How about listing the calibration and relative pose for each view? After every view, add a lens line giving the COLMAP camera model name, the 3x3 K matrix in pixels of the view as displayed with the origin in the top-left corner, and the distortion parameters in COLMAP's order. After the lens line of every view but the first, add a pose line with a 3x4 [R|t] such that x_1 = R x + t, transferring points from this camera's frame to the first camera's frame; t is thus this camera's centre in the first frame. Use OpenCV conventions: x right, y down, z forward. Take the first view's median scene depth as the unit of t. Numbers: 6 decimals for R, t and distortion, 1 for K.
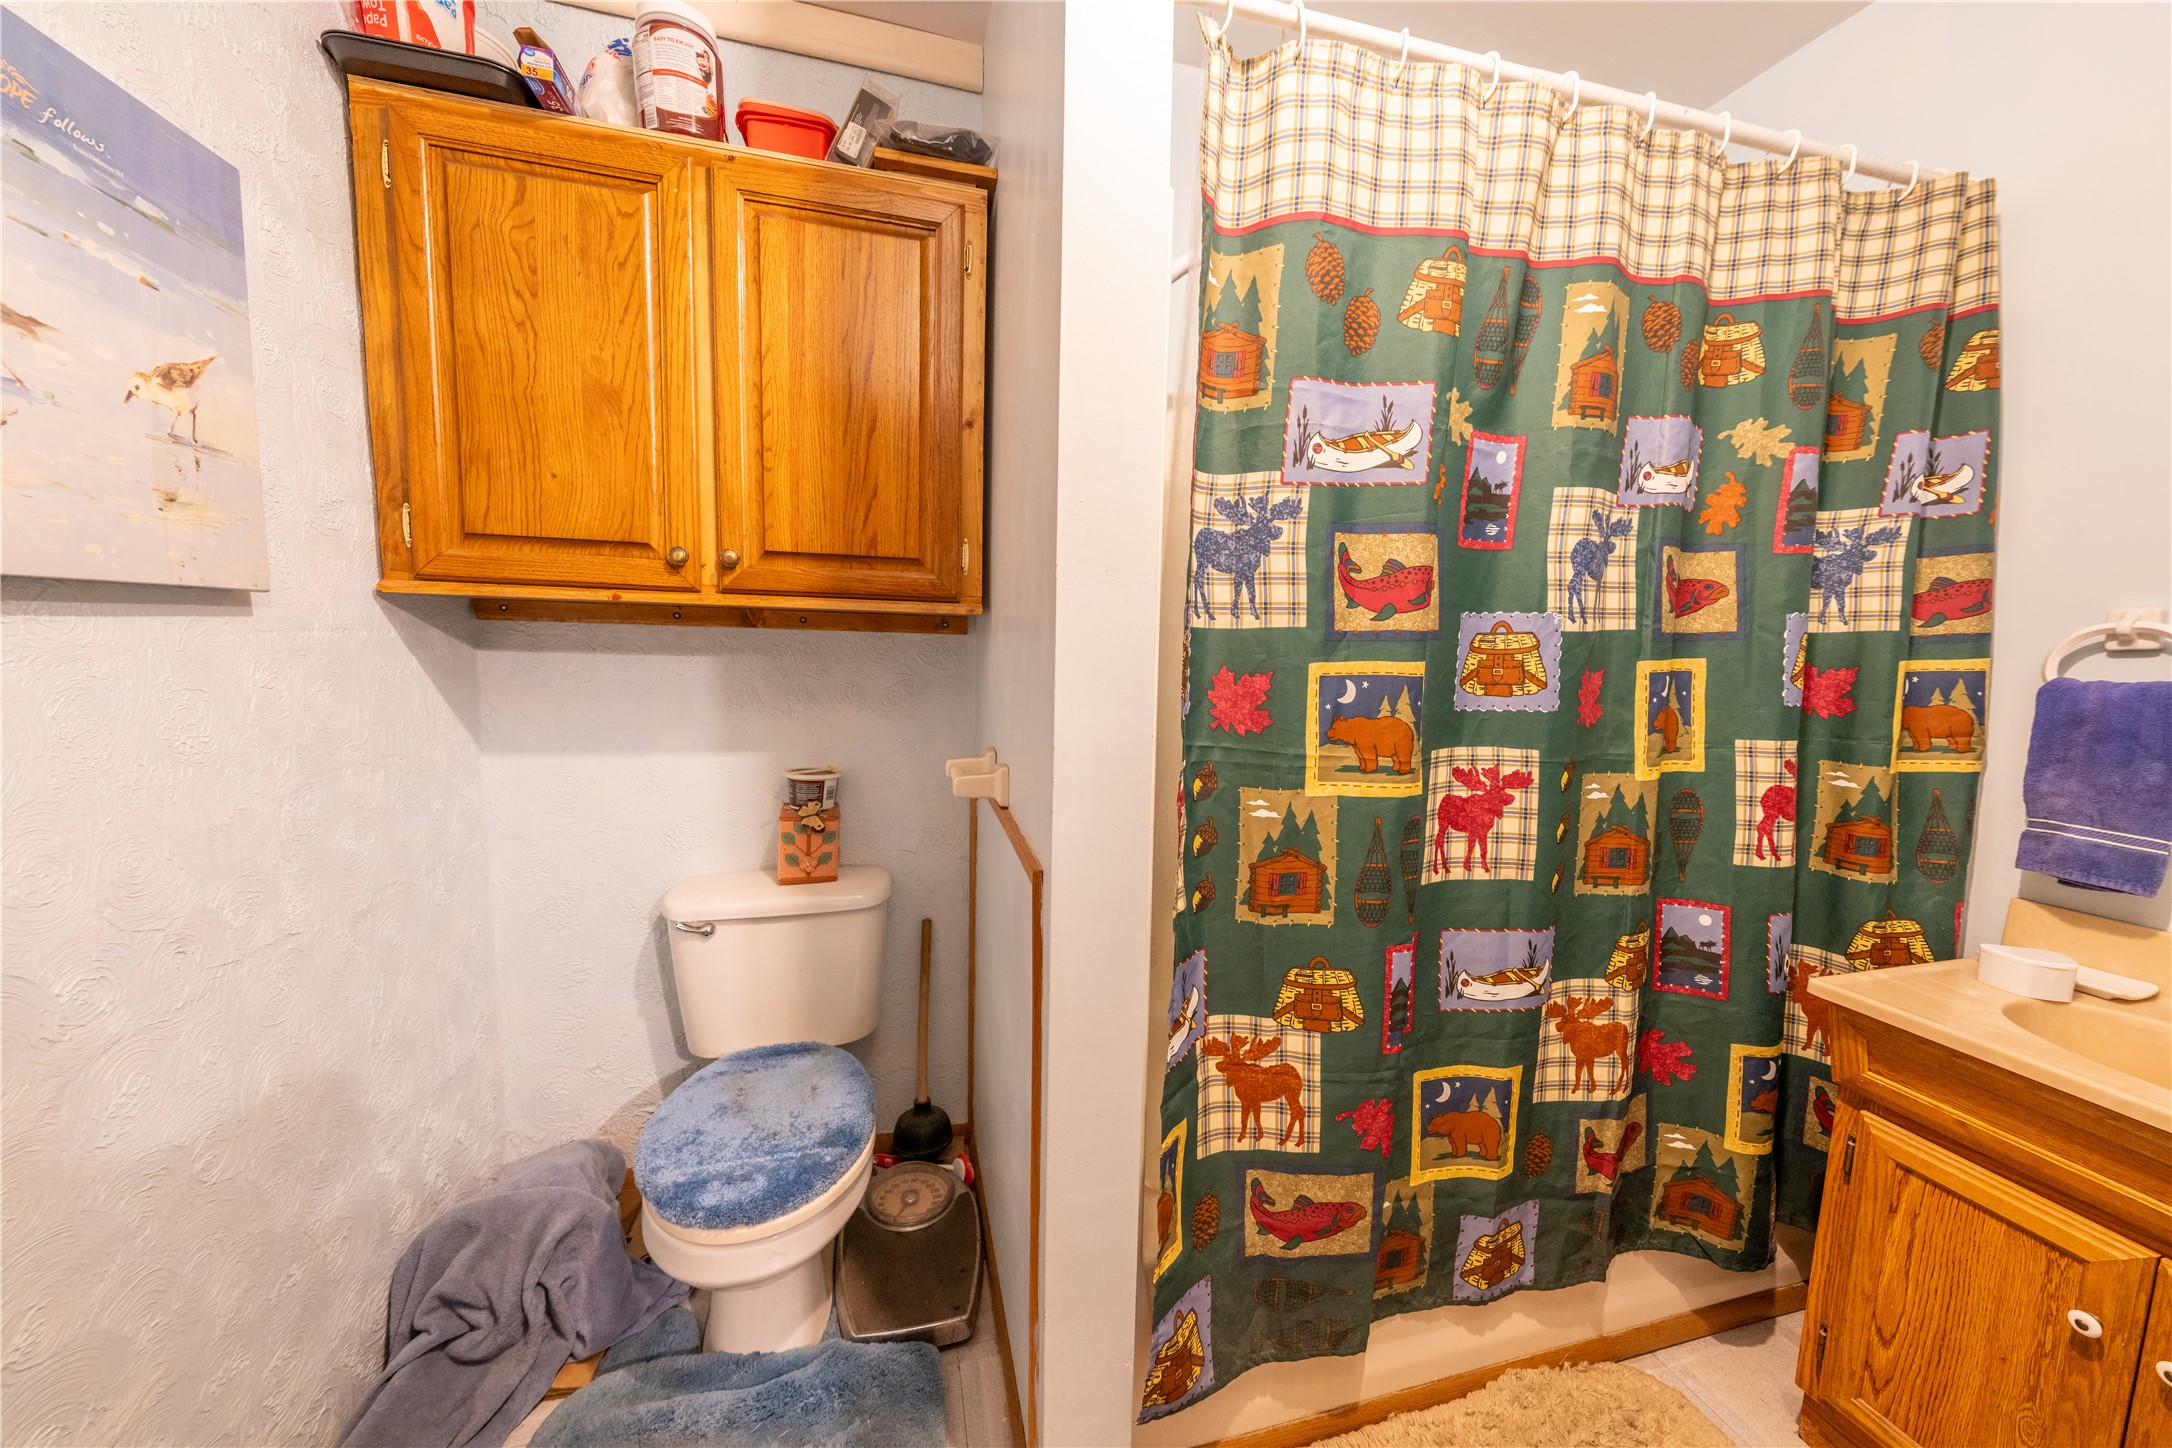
lens RADIAL K [[748.9, 0, 1077.5], [0, 748.9, 719.7], [0, 0, 1]] dist [-0.001318, 0.000013]
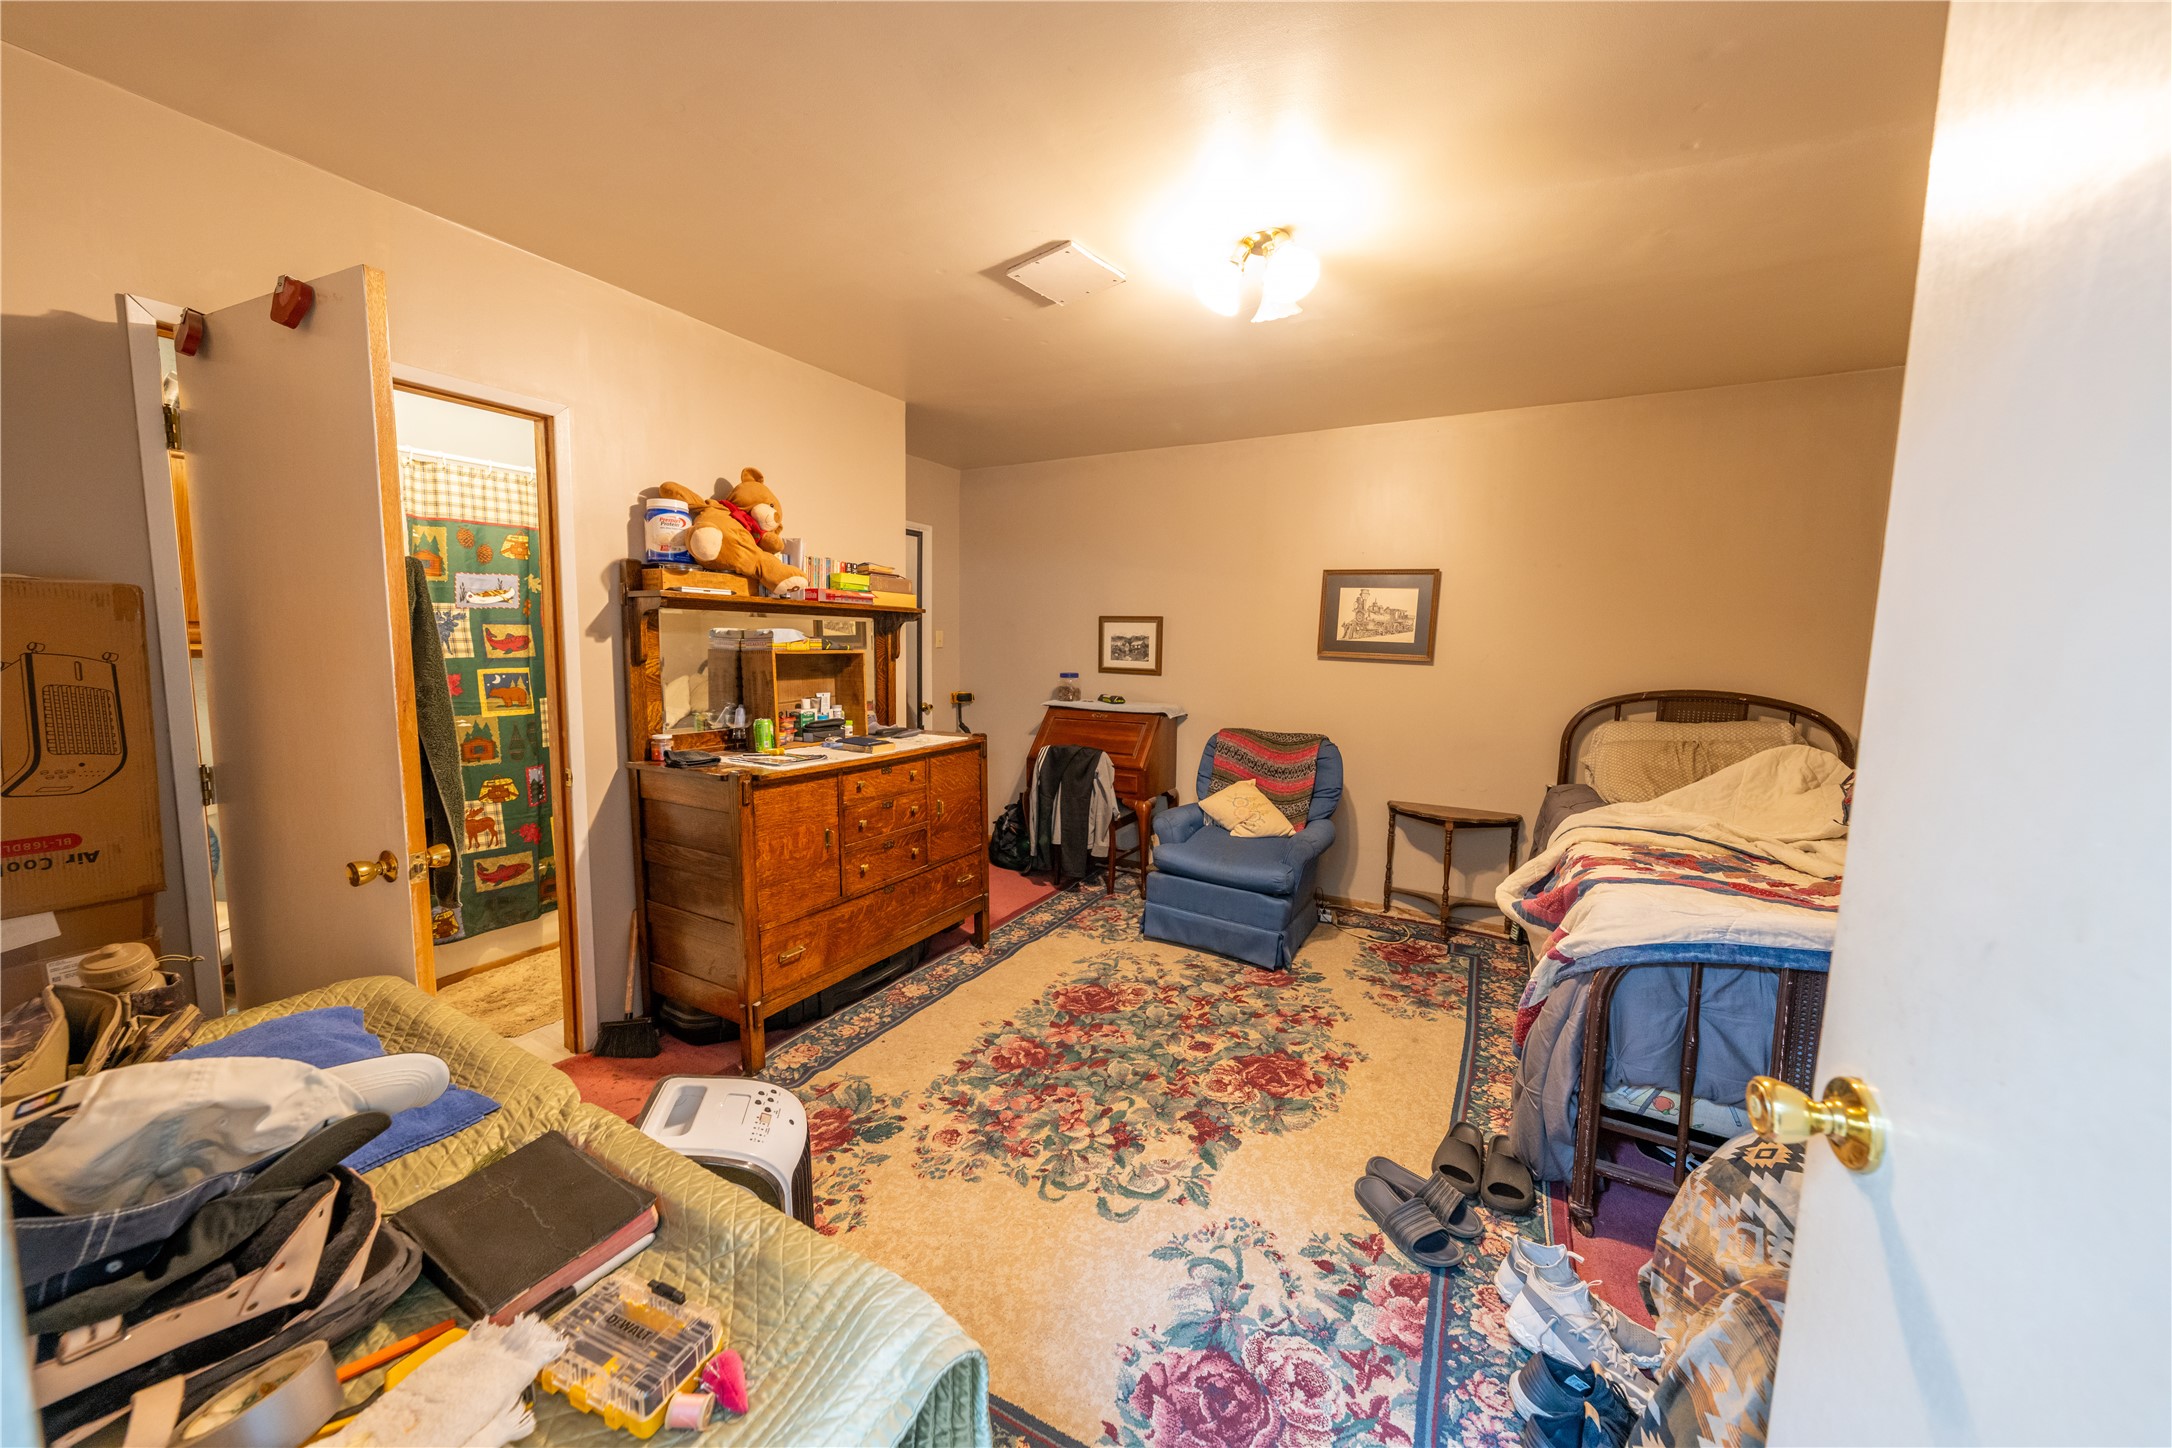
lens RADIAL K [[748.9, 0, 1081.9], [0, 748.9, 722.6], [0, 0, 1]] dist [-0.001318, 0.000013]
pose [[0.696614, -0.085665, 0.712314, -0.129220], [0.063091, 0.996314, 0.058119, 0.102010], [-0.714667, 0.004455, 0.699451, -2.572518]]
